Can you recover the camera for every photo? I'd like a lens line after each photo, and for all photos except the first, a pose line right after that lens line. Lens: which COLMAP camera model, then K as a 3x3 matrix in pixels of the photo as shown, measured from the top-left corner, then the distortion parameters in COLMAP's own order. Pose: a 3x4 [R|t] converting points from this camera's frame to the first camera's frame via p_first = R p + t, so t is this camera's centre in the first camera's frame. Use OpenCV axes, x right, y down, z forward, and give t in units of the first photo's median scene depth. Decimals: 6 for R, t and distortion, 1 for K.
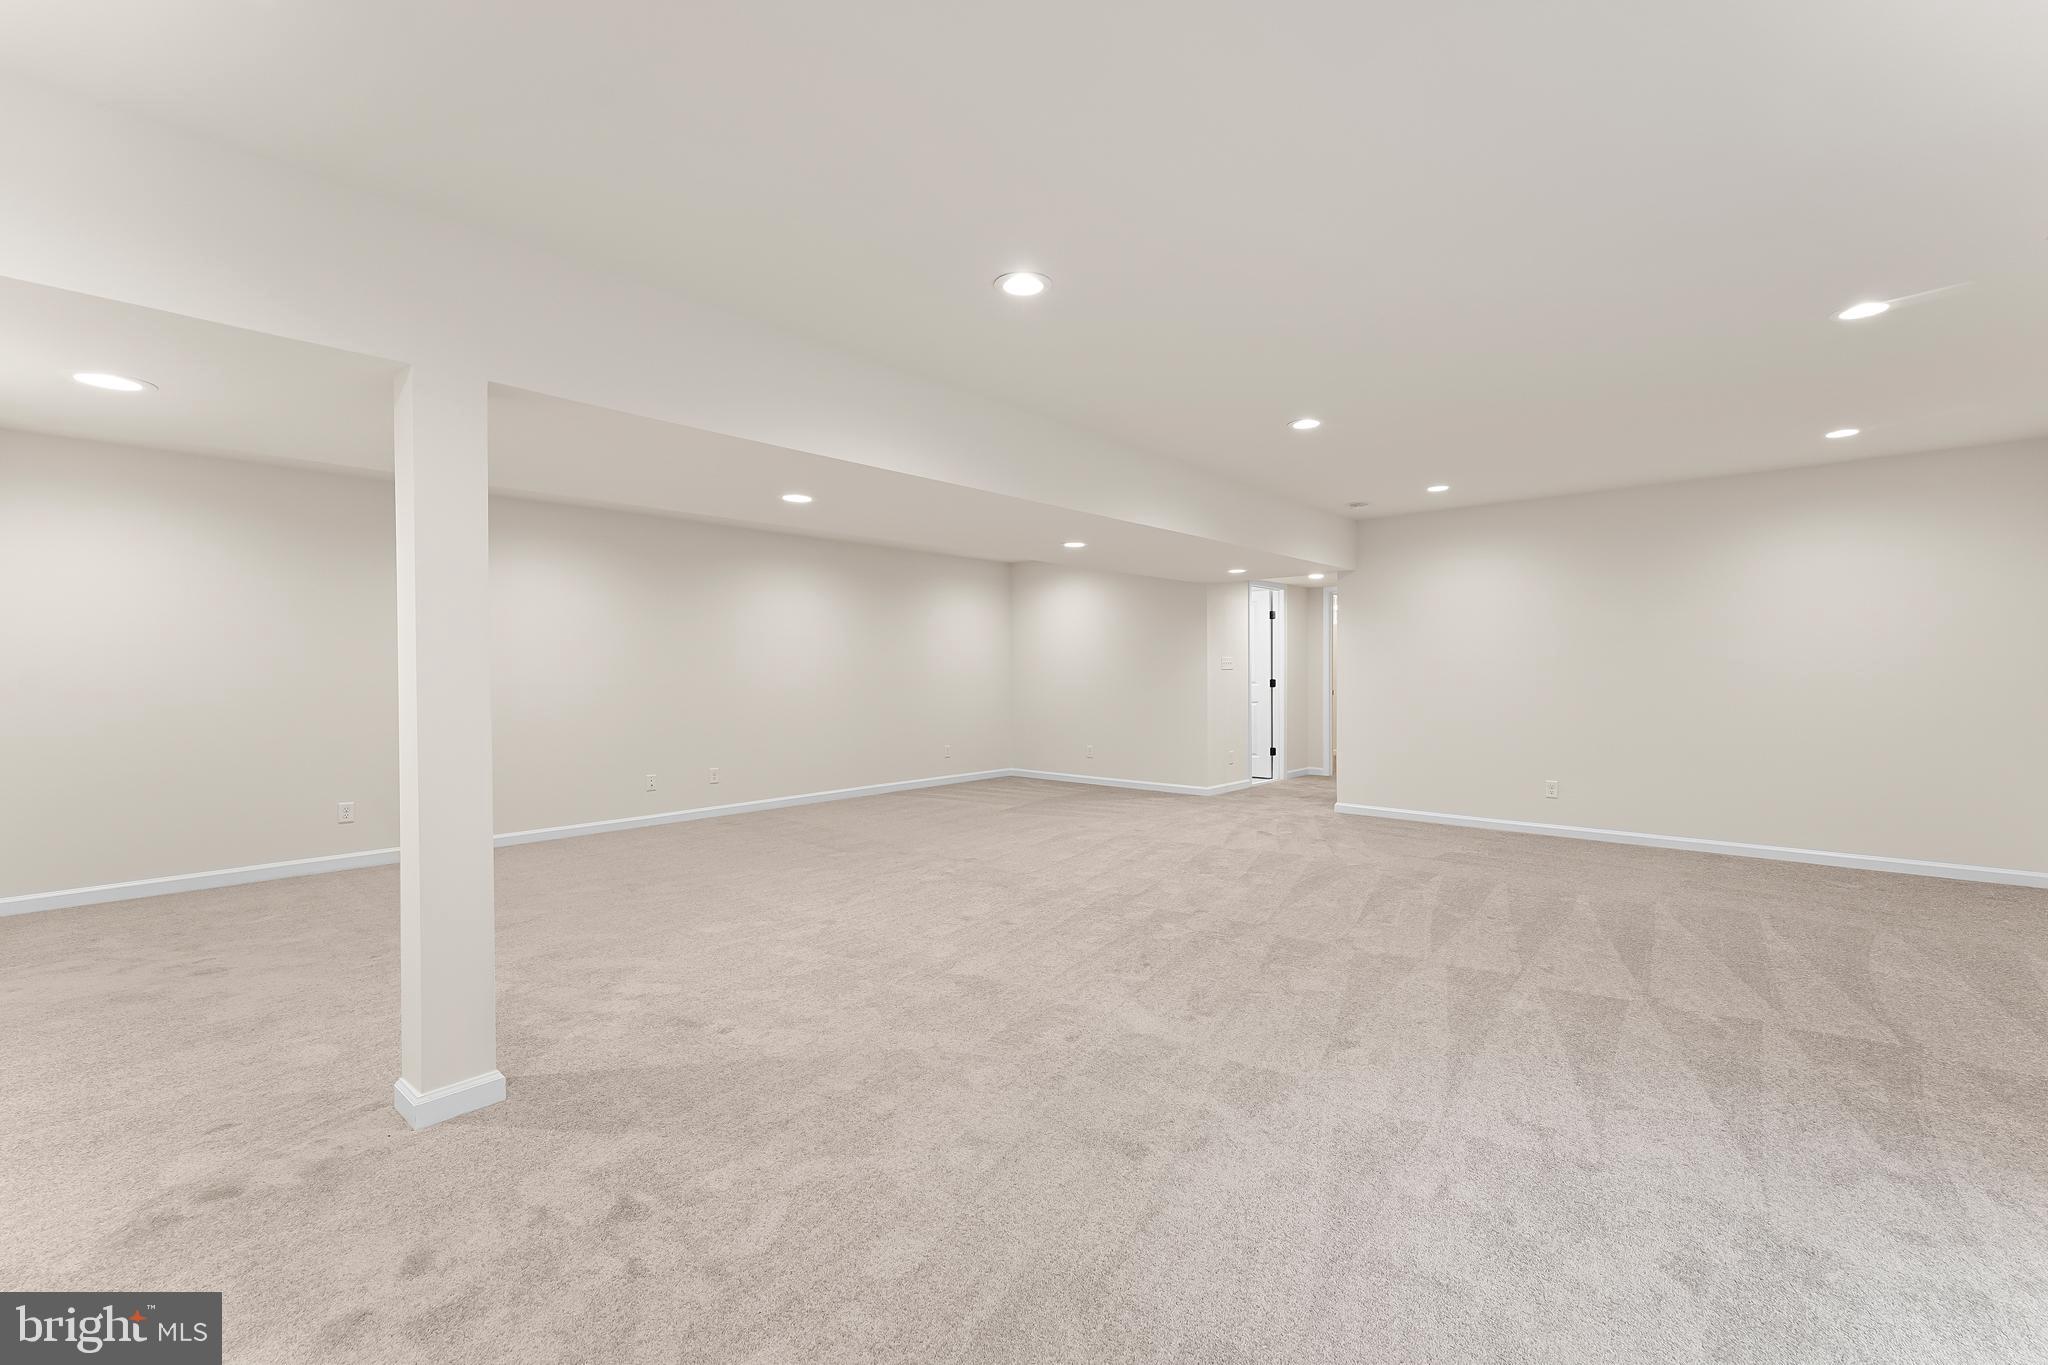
lens RADIAL K [[845.8, 0, 1018.1], [0, 845.8, 675.2], [0, 0, 1]] dist [-0.001643, -0.000282]
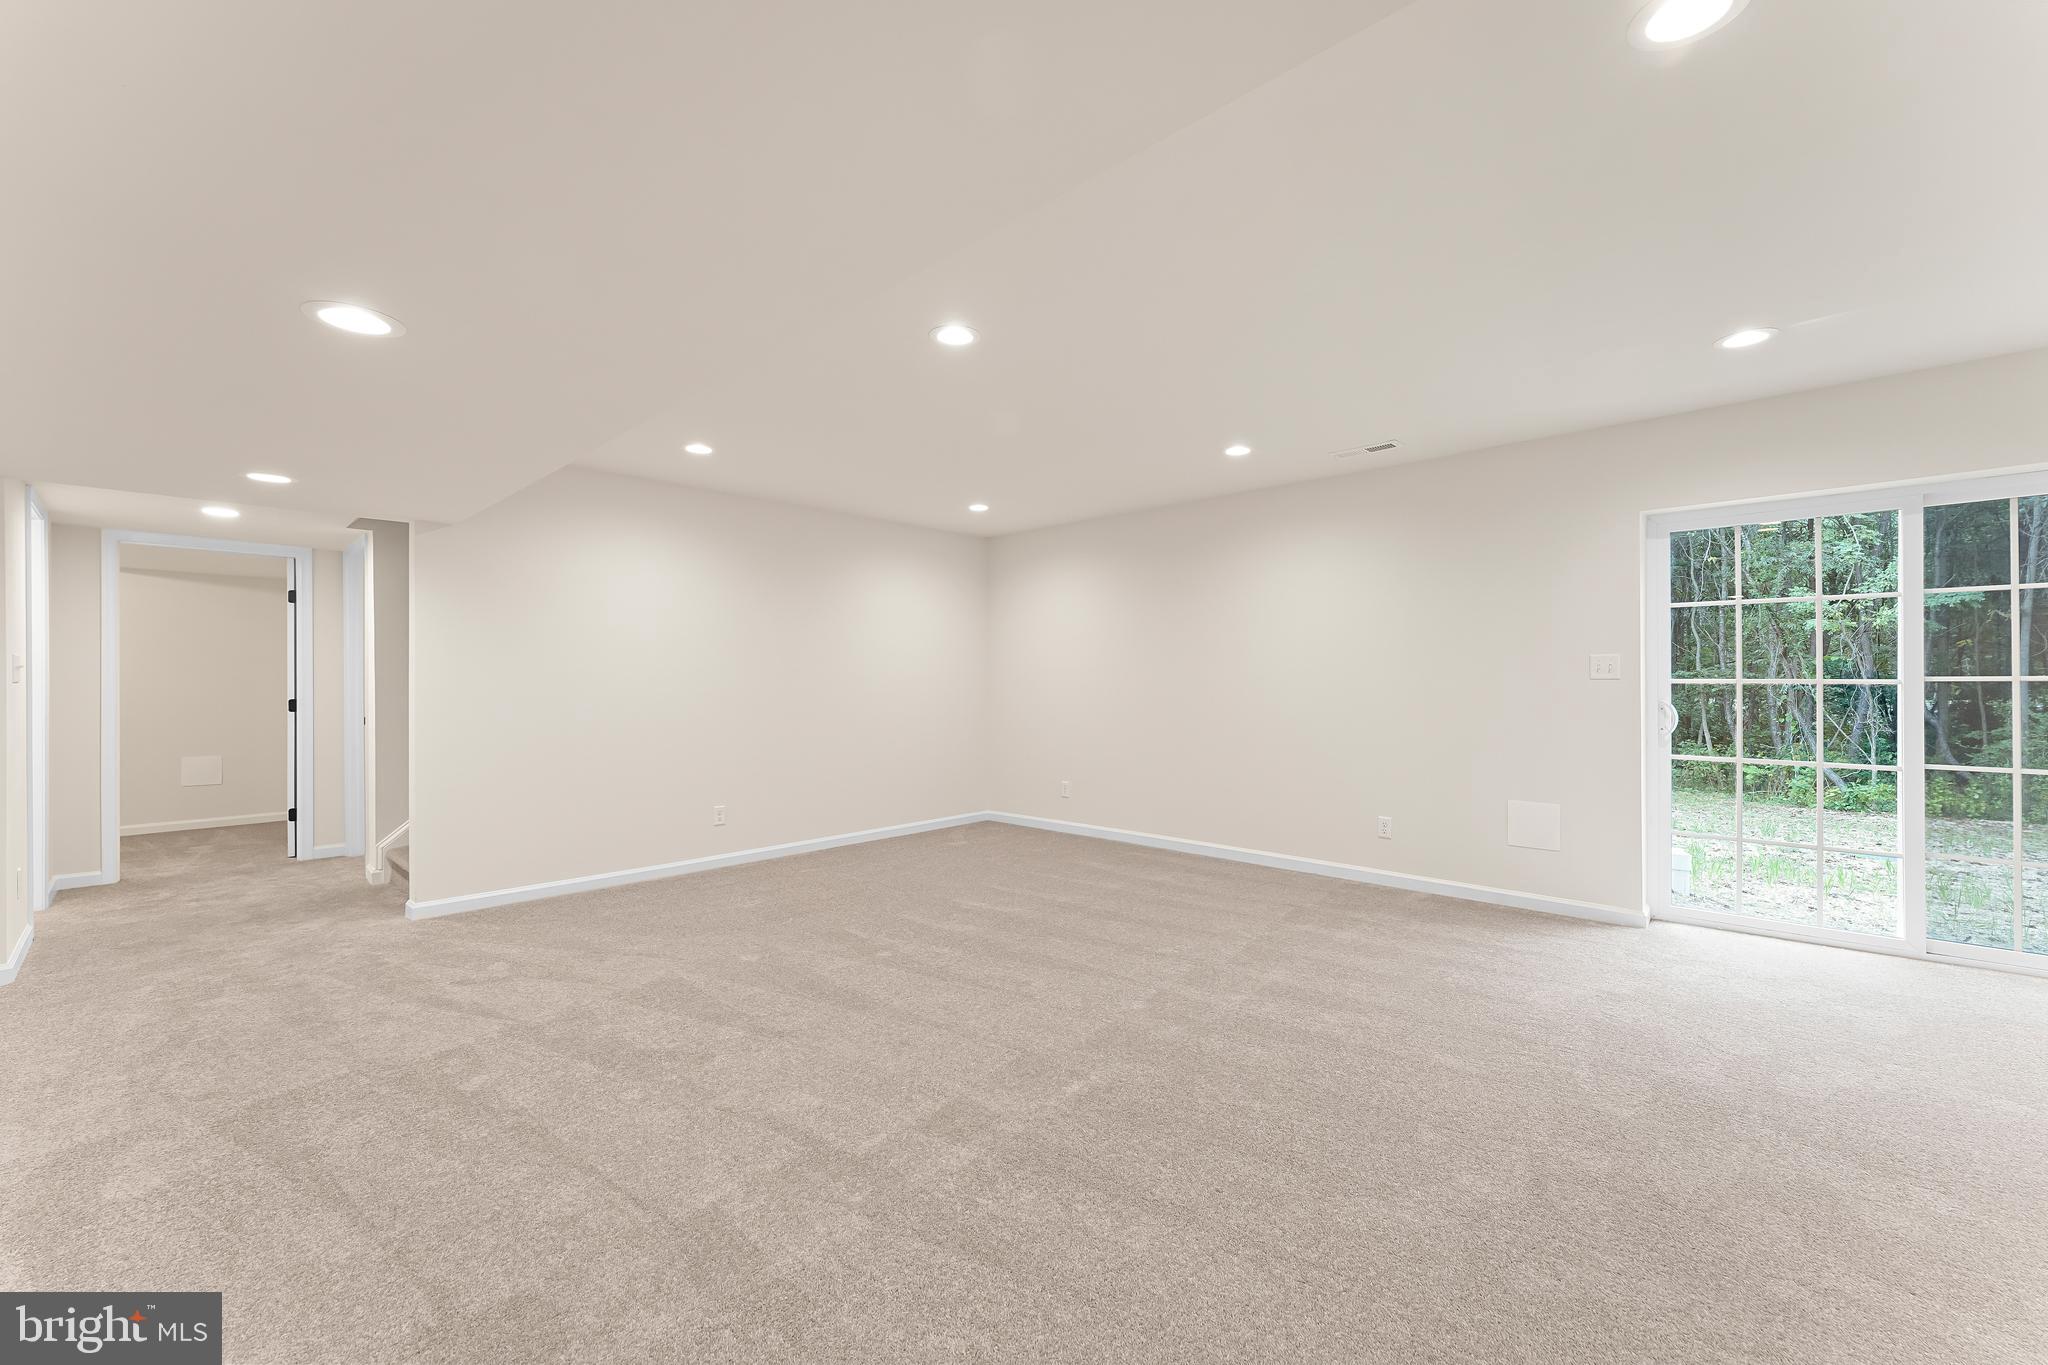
lens RADIAL K [[845.8, 0, 1028.1], [0, 845.8, 680.4], [0, 0, 1]] dist [-0.001643, -0.000282]
pose [[0.011759, -0.002612, 0.999927, -0.391316], [0.014764, 0.999888, 0.002438, -0.009225], [-0.999822, 0.014735, 0.011796, 0.974047]]
